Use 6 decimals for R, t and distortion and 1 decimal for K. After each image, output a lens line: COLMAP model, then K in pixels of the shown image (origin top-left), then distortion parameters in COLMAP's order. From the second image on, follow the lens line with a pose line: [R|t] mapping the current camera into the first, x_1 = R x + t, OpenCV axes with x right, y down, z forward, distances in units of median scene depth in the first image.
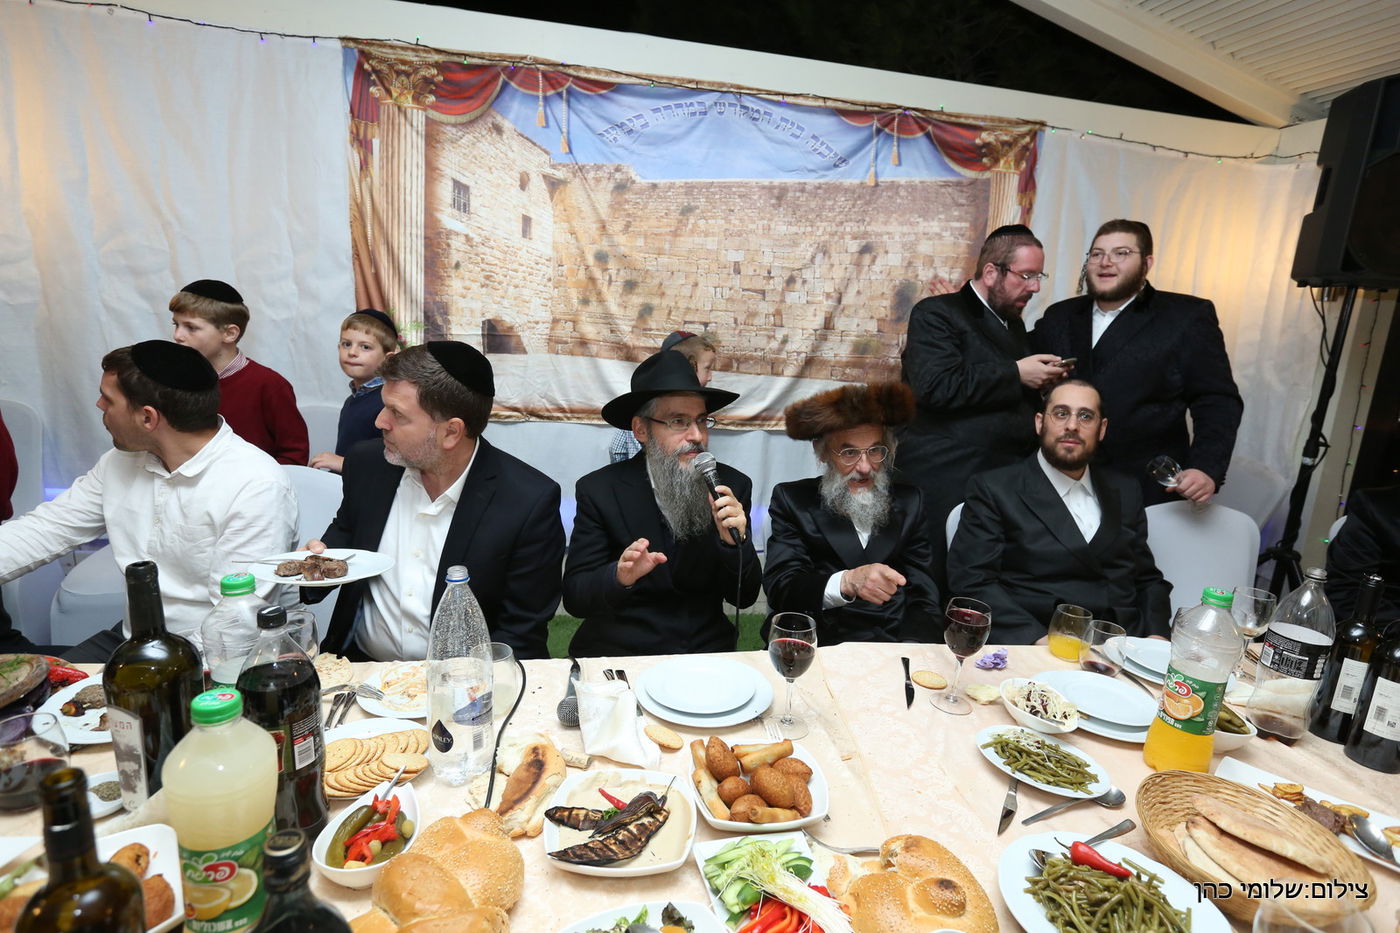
lens RADIAL K [[748.6, 0, 700.7], [0, 748.6, 462.1], [0, 0, 1]] dist [-0.049382, 0.030152]
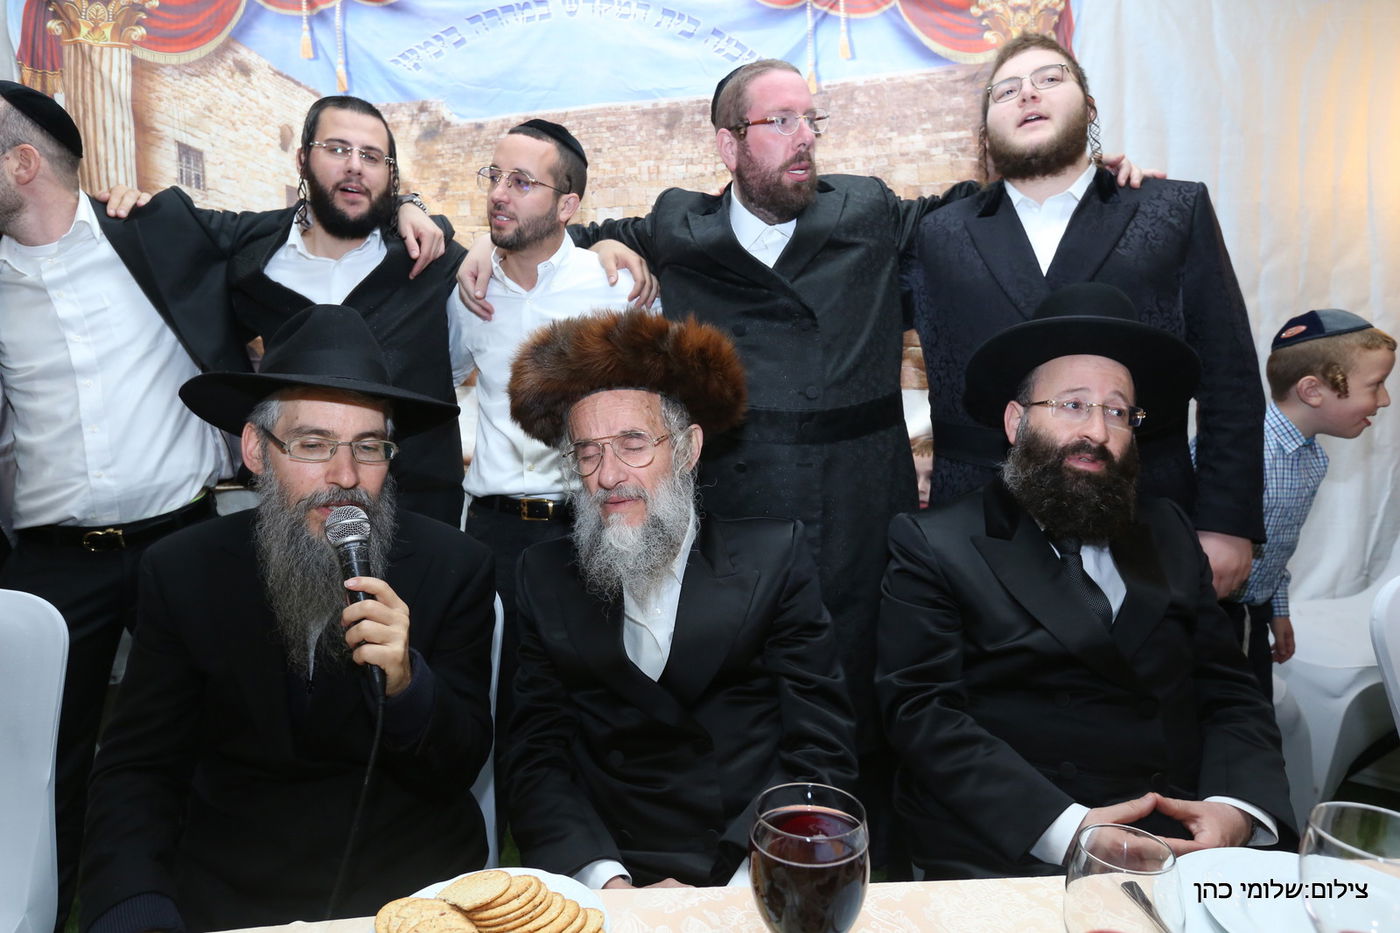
lens RADIAL K [[890.0, 0, 701.7], [0, 890.0, 468.0], [0, 0, 1]] dist [-0.036599, 0.049815]
pose [[0.991010, -0.080312, -0.107001, 0.198386], [0.069300, 0.992271, -0.102937, 0.035431], [0.114441, 0.094597, 0.988916, 0.249162]]
